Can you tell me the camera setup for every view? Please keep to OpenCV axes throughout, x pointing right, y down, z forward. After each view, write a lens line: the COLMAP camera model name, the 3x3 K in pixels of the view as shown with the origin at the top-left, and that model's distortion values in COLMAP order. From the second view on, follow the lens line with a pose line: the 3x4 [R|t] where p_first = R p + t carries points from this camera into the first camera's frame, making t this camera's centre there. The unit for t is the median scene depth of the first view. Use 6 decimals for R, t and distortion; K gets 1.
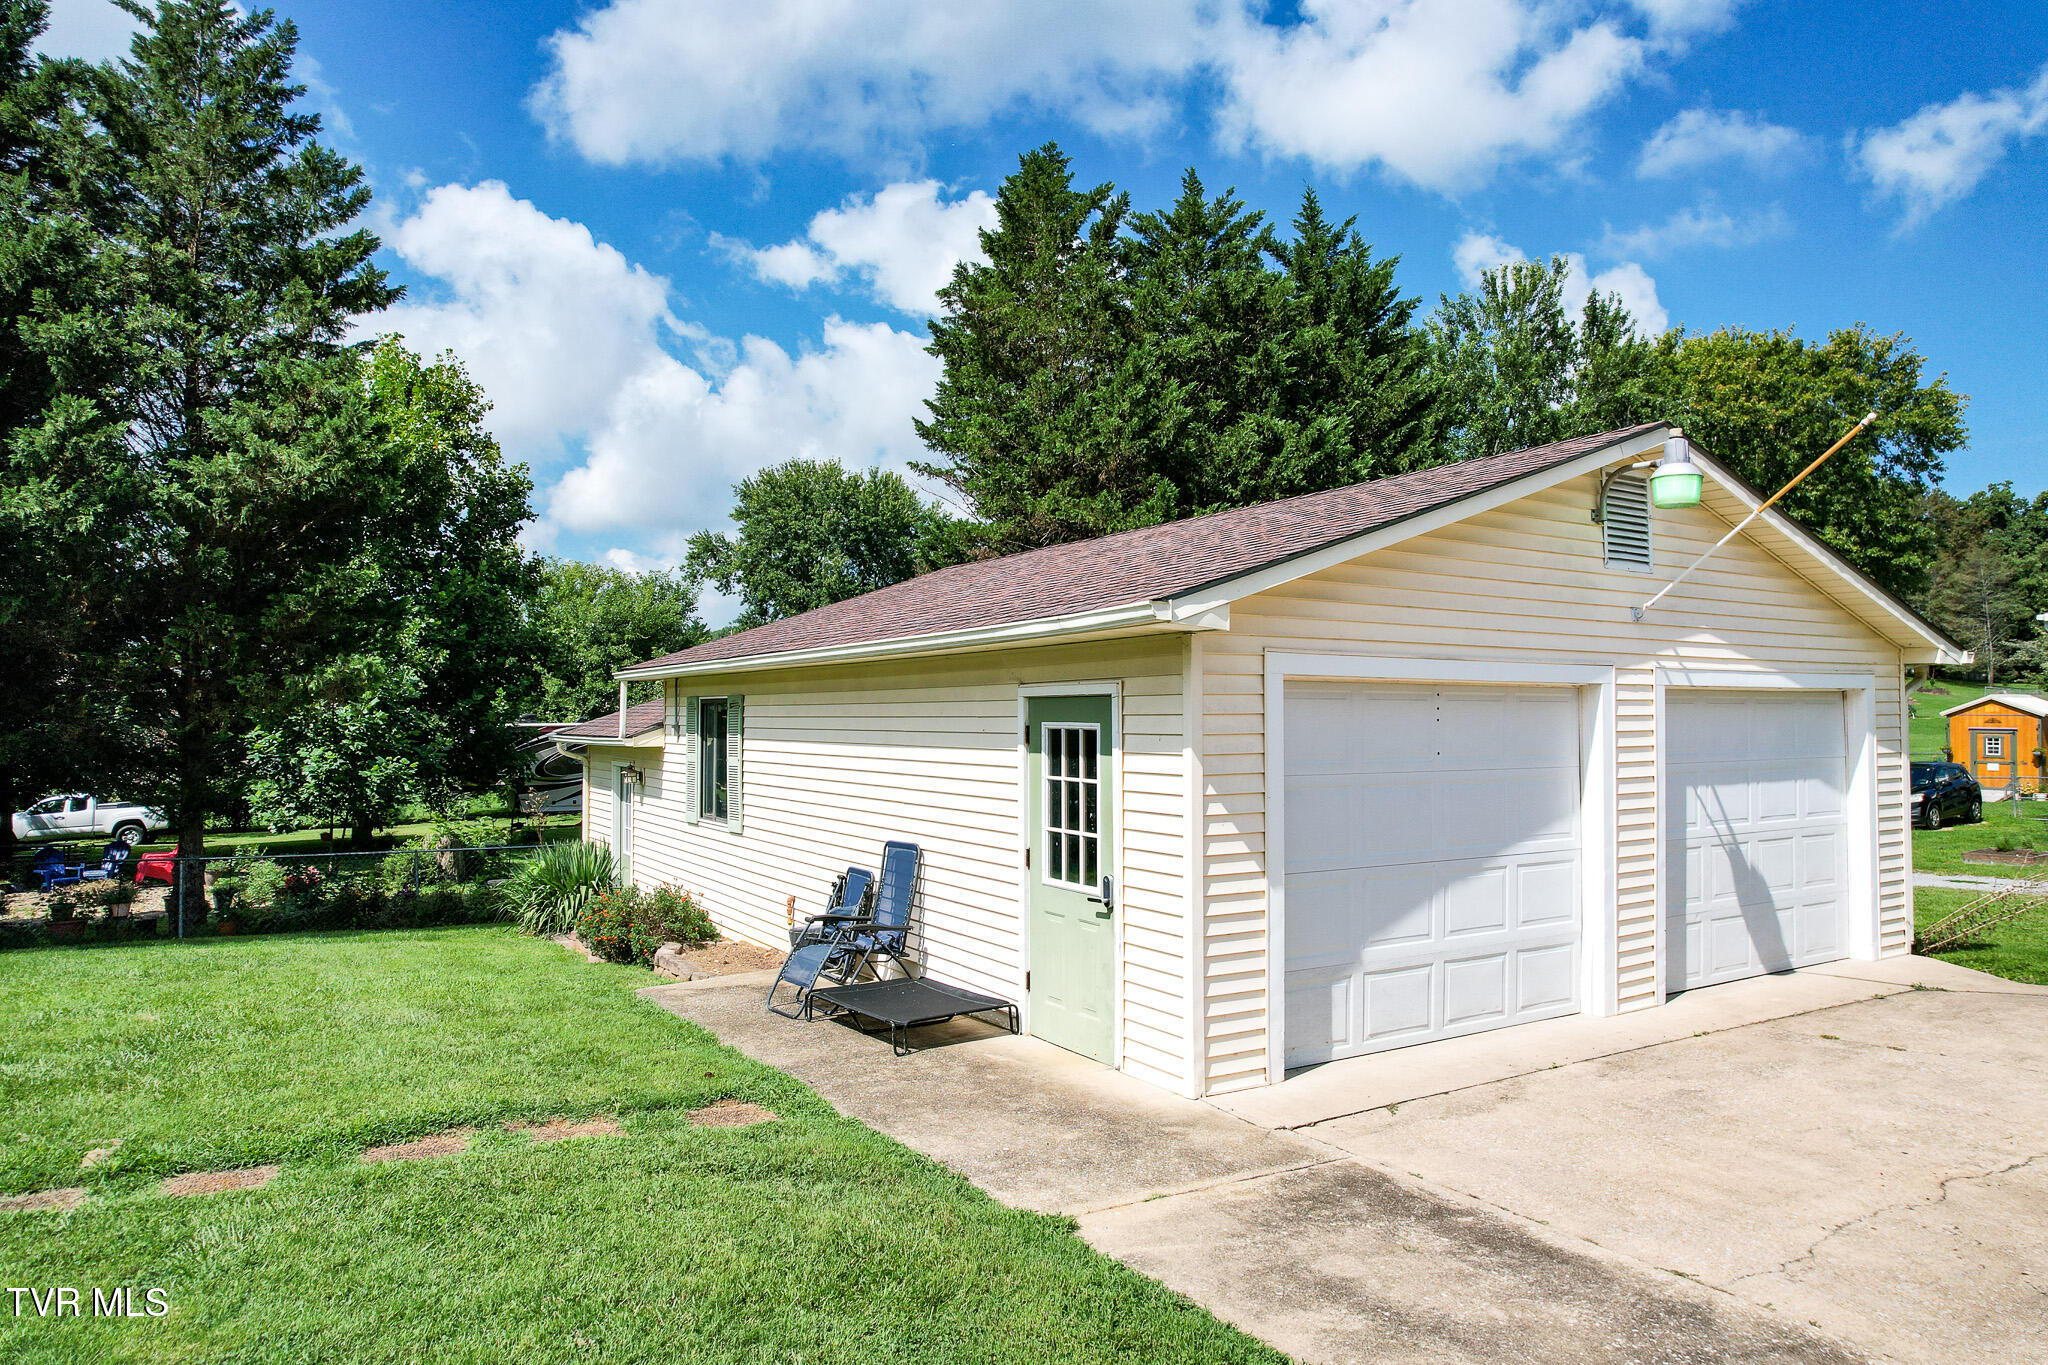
lens RADIAL K [[1312.5, 0, 1022.8], [0, 1312.5, 682.9], [0, 0, 1]] dist [-0.049953, 0.044503]
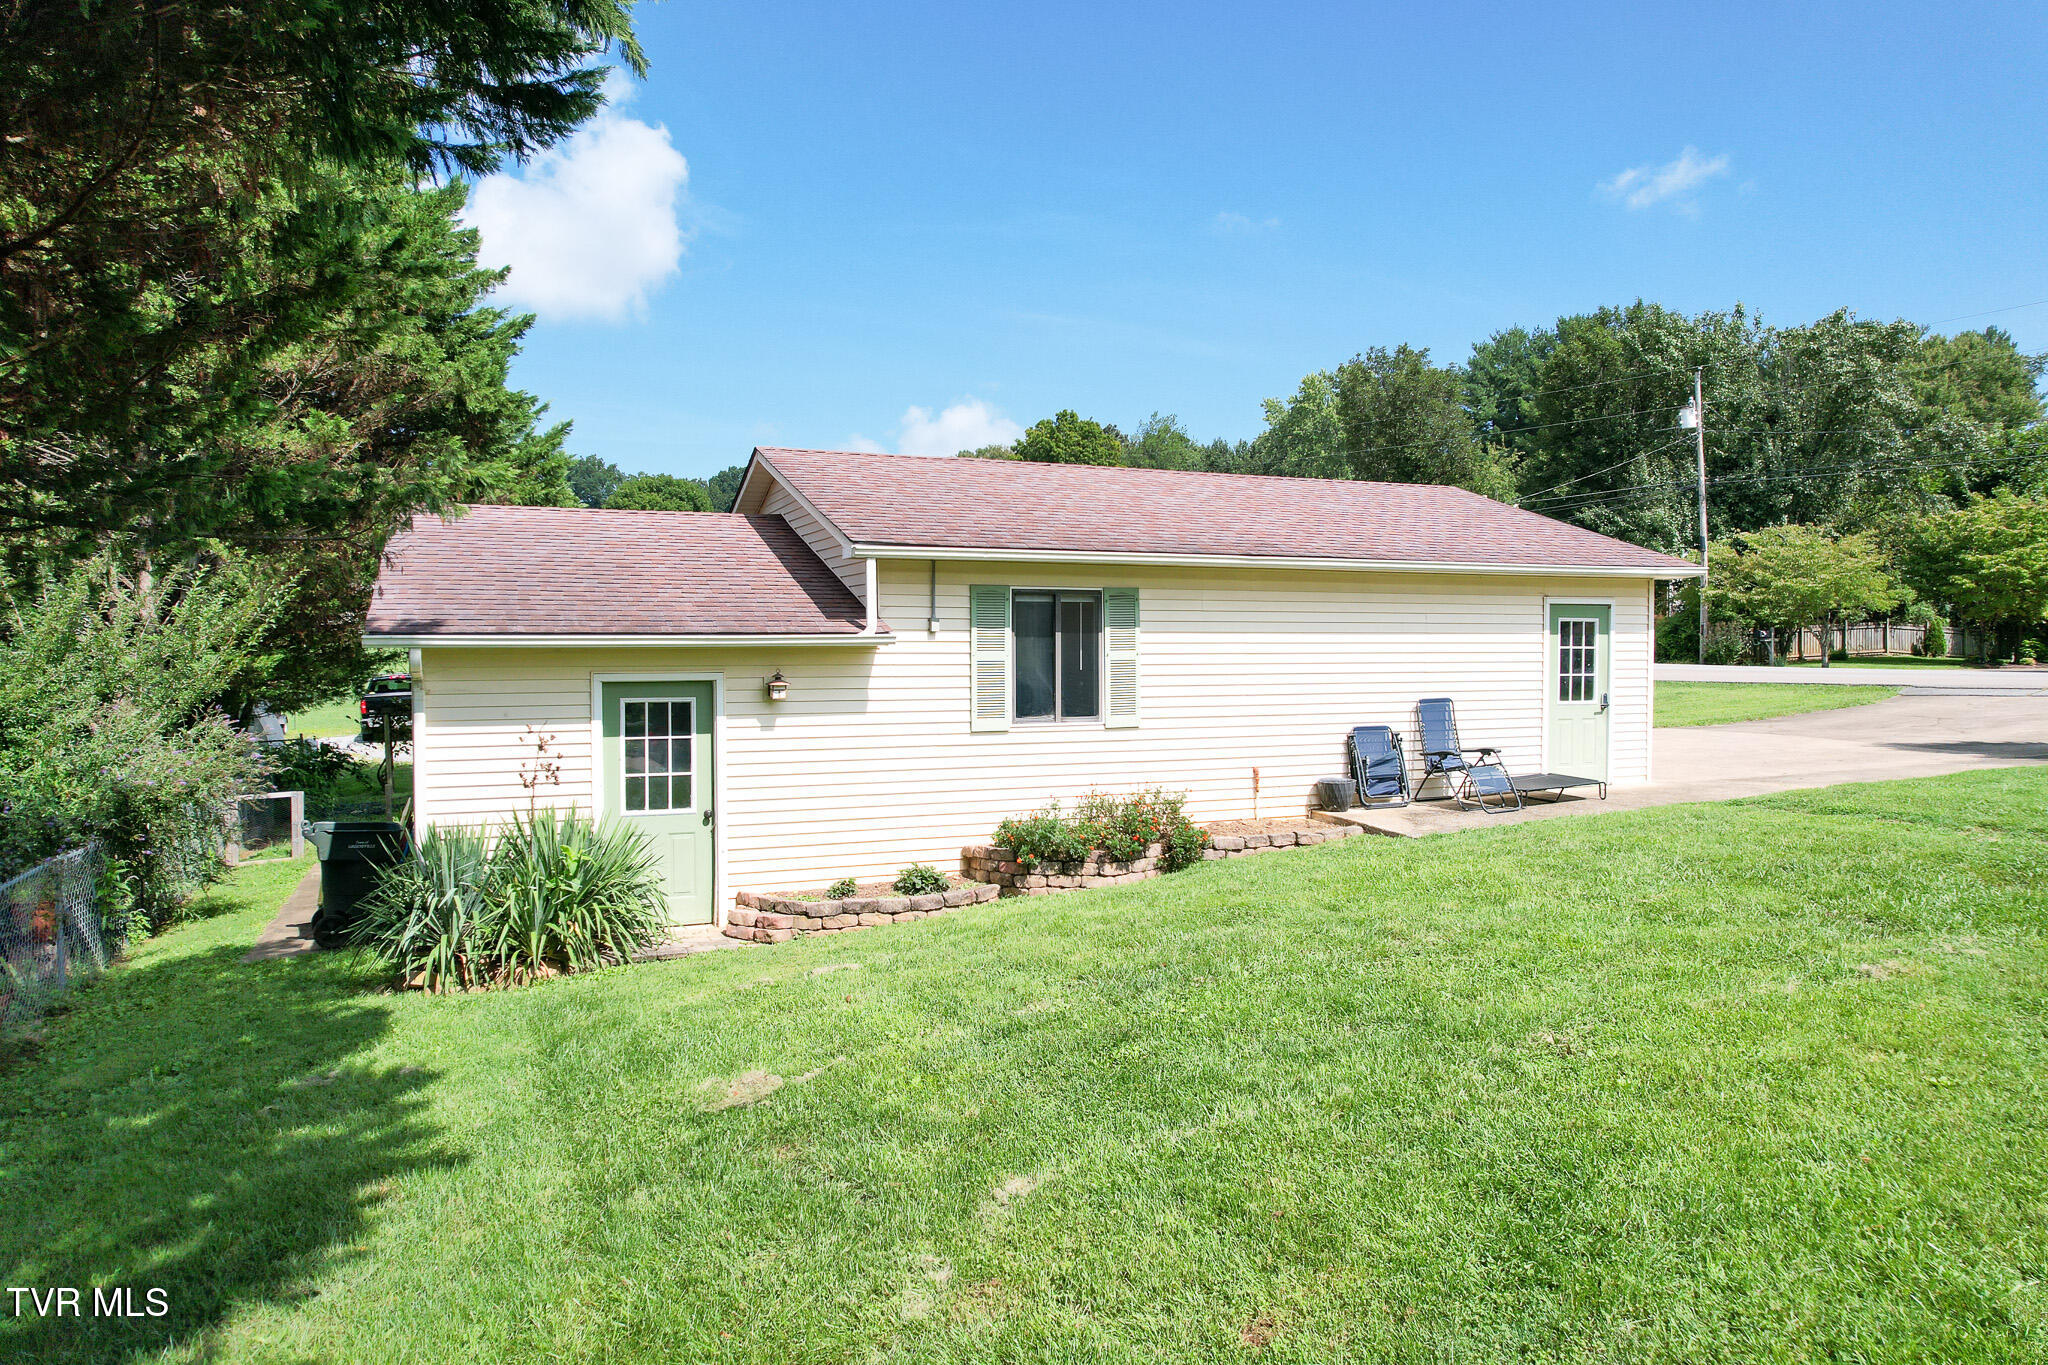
lens RADIAL K [[1312.5, 0, 1027.5], [0, 1312.5, 679.2], [0, 0, 1]] dist [-0.049953, 0.044503]
pose [[0.142056, -0.027376, 0.989480, -1.963676], [-0.025458, 0.999186, 0.031299, 0.079994], [-0.989531, -0.029637, 0.141243, 1.515219]]
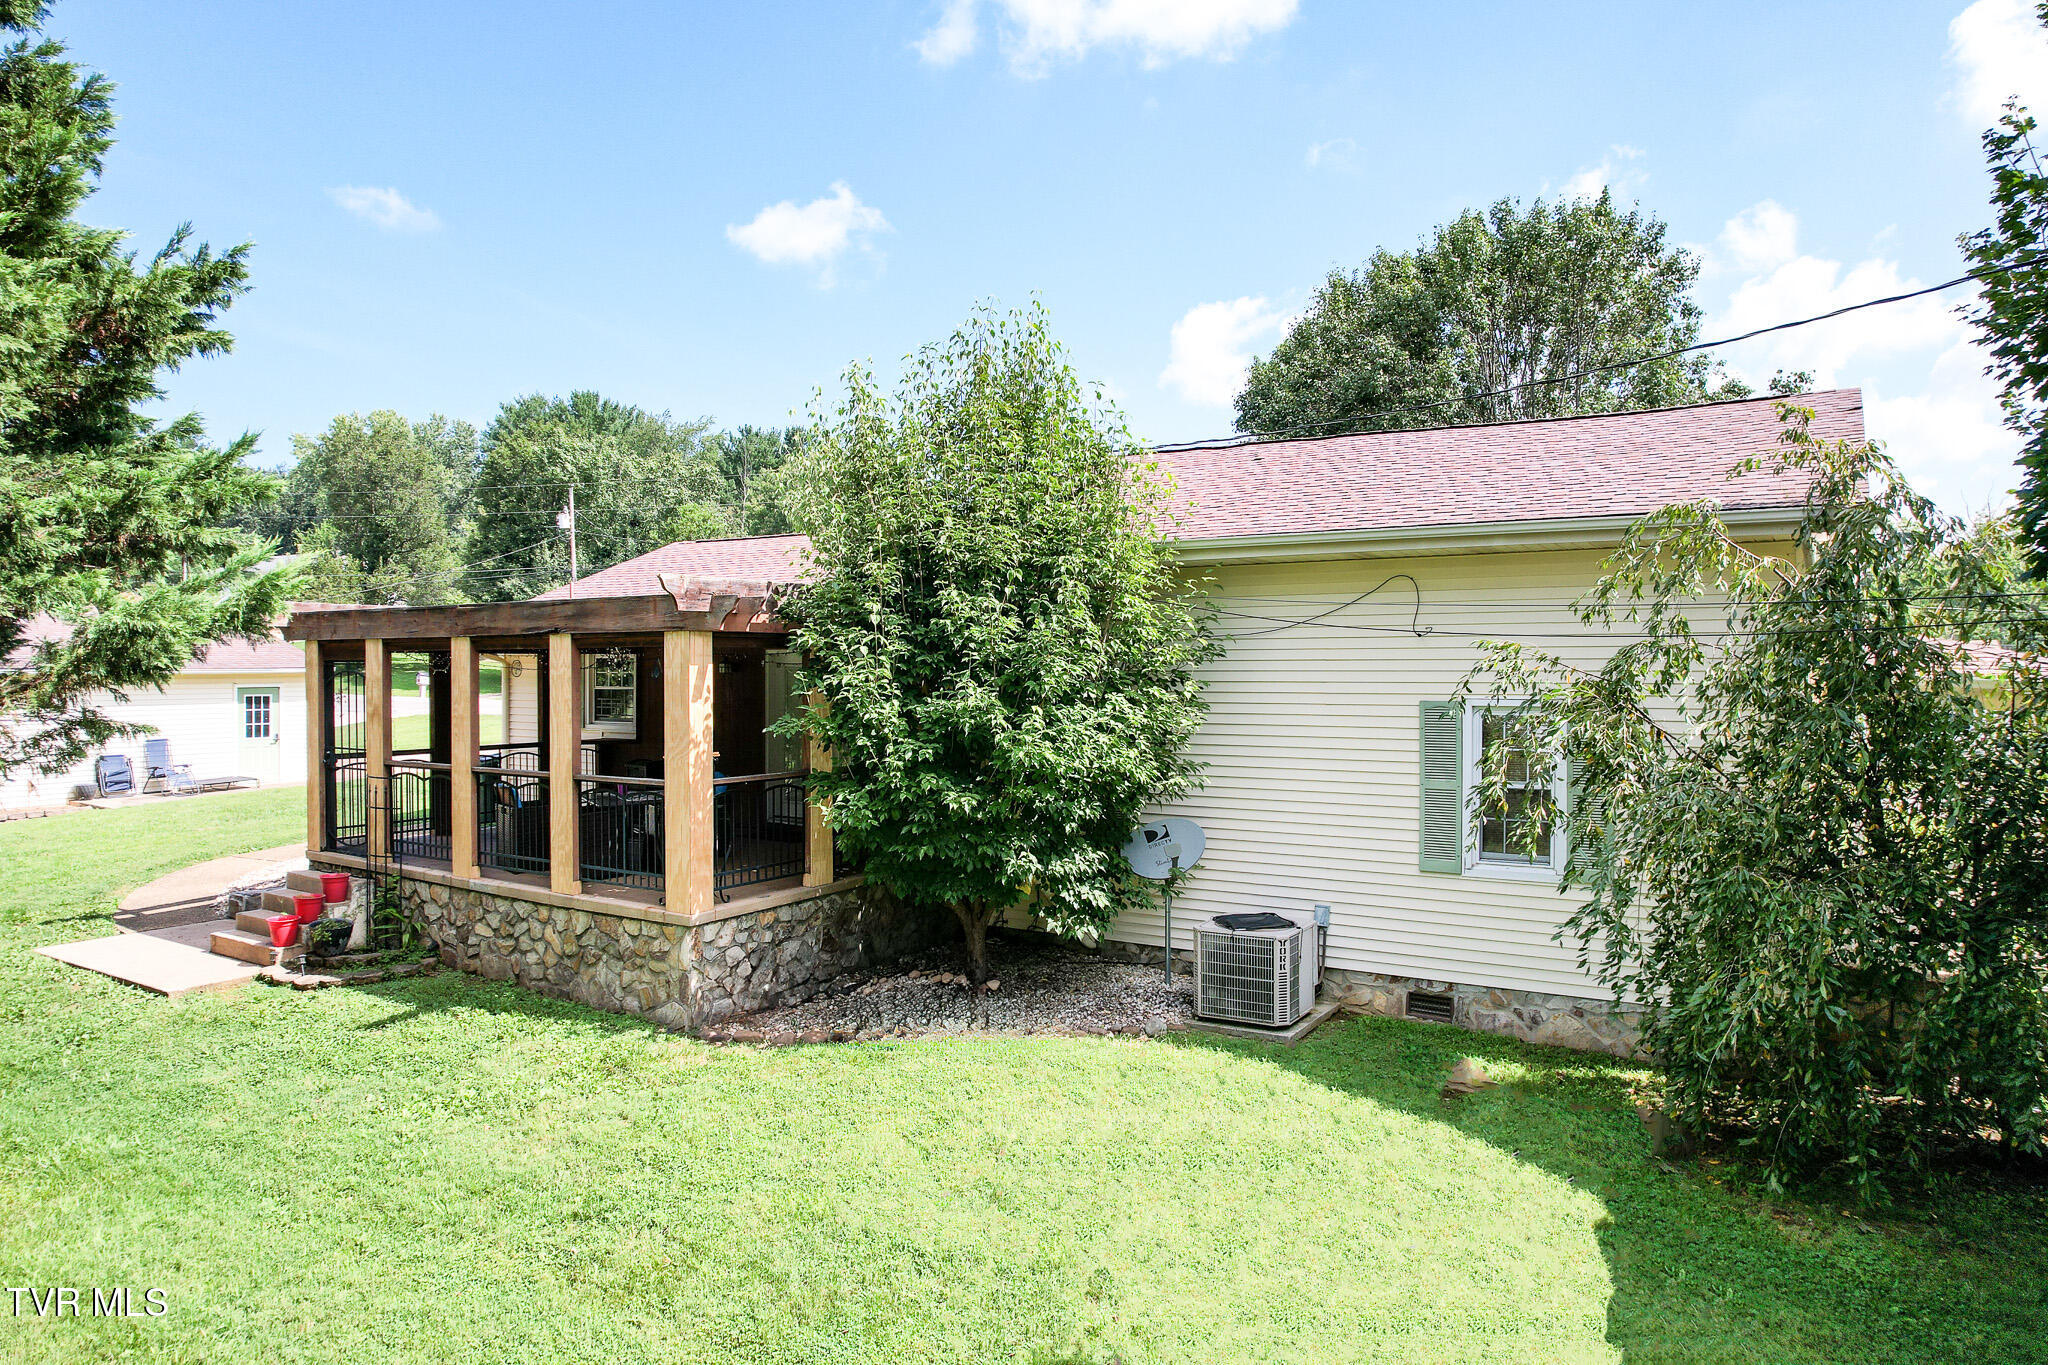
lens RADIAL K [[1312.5, 0, 1017.5], [0, 1312.5, 680.4], [0, 0, 1]] dist [-0.049953, 0.044503]
pose [[-0.485522, -0.011729, 0.874146, -4.170036], [-0.024503, 0.999700, -0.000196, -0.061264], [-0.873881, -0.021515, -0.485664, 0.896513]]
